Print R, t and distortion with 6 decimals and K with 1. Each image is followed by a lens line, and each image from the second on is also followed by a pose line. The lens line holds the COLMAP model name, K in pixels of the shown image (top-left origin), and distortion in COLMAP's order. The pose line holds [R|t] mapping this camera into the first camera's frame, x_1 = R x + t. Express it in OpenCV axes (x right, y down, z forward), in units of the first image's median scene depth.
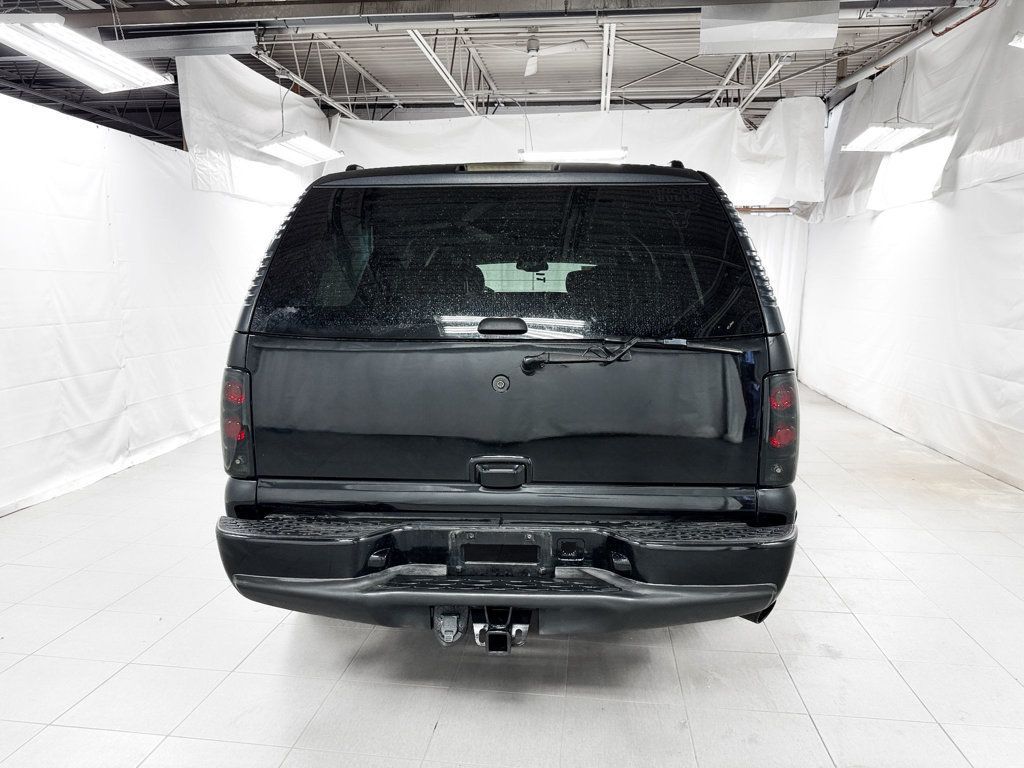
lens RADIAL K [[728.8, 0, 512.0], [0, 728.8, 384.0], [0, 0, 1]] dist [0.001717, -0.001471]
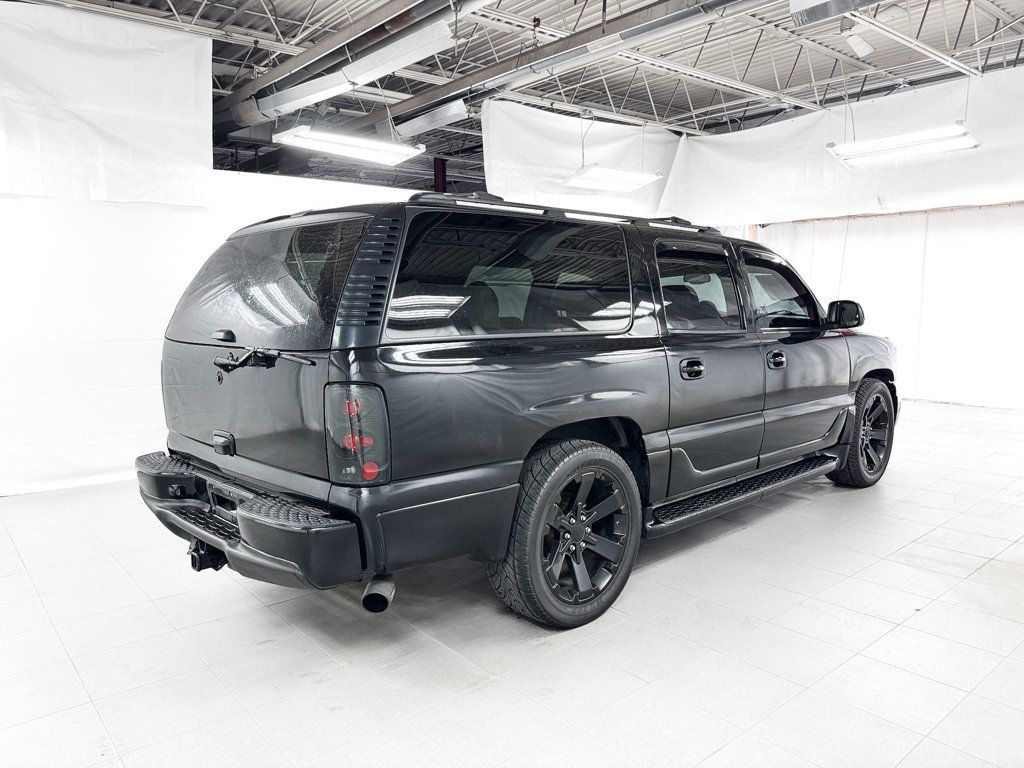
lens RADIAL K [[728.8, 0, 512.0], [0, 728.8, 384.0], [0, 0, 1]] dist [0.001717, -0.001471]
pose [[0.729947, 0.062258, -0.680663, 0.482285], [-0.073346, 0.997228, 0.012557, -0.016950], [0.679557, 0.040757, 0.732489, 0.132748]]
